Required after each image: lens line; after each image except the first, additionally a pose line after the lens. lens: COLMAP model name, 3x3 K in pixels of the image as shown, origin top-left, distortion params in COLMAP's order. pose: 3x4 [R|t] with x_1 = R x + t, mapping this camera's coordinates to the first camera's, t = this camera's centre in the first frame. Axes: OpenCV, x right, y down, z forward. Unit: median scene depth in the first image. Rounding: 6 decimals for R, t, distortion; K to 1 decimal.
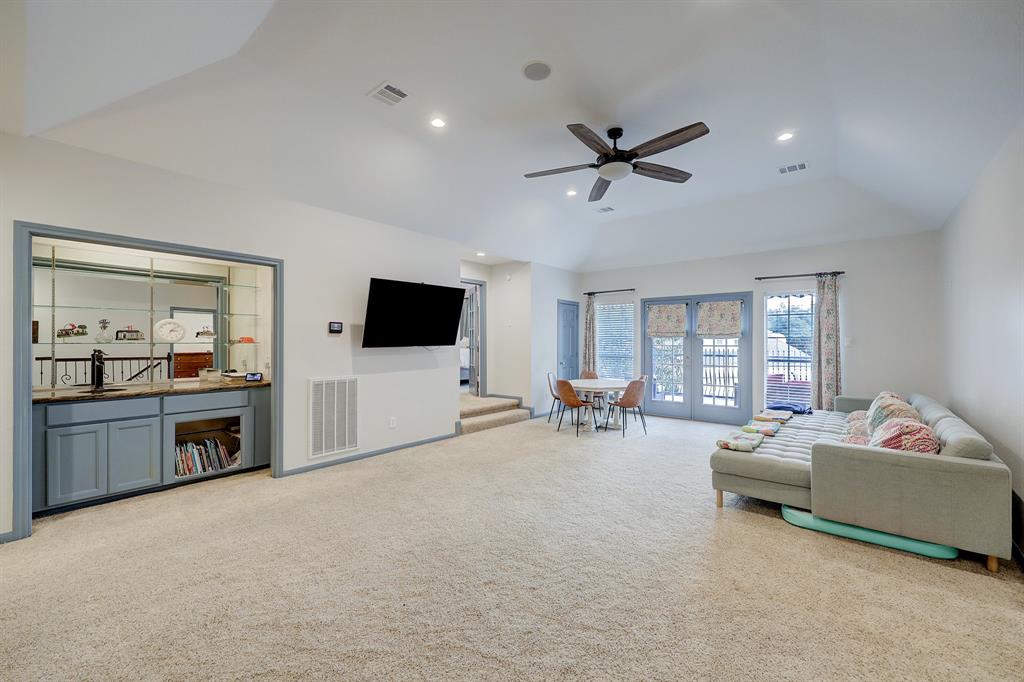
lens RADIAL K [[411.9, 0, 511.4], [0, 411.9, 340.5], [0, 0, 1]] dist [-0.003657, 0.000141]
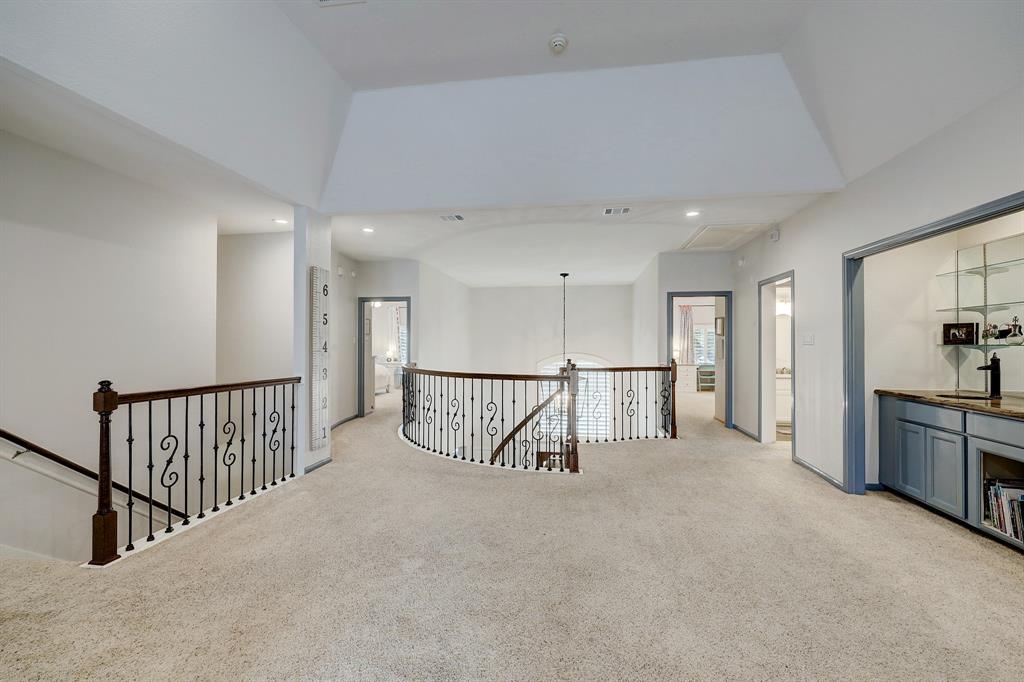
lens RADIAL K [[411.9, 0, 510.5], [0, 411.9, 341.0], [0, 0, 1]] dist [-0.003657, 0.000141]
pose [[-0.855204, -0.004328, -0.518273, 0.326910], [-0.000339, 0.999970, -0.007792, 0.005715], [0.518291, -0.006489, -0.855180, 1.243077]]
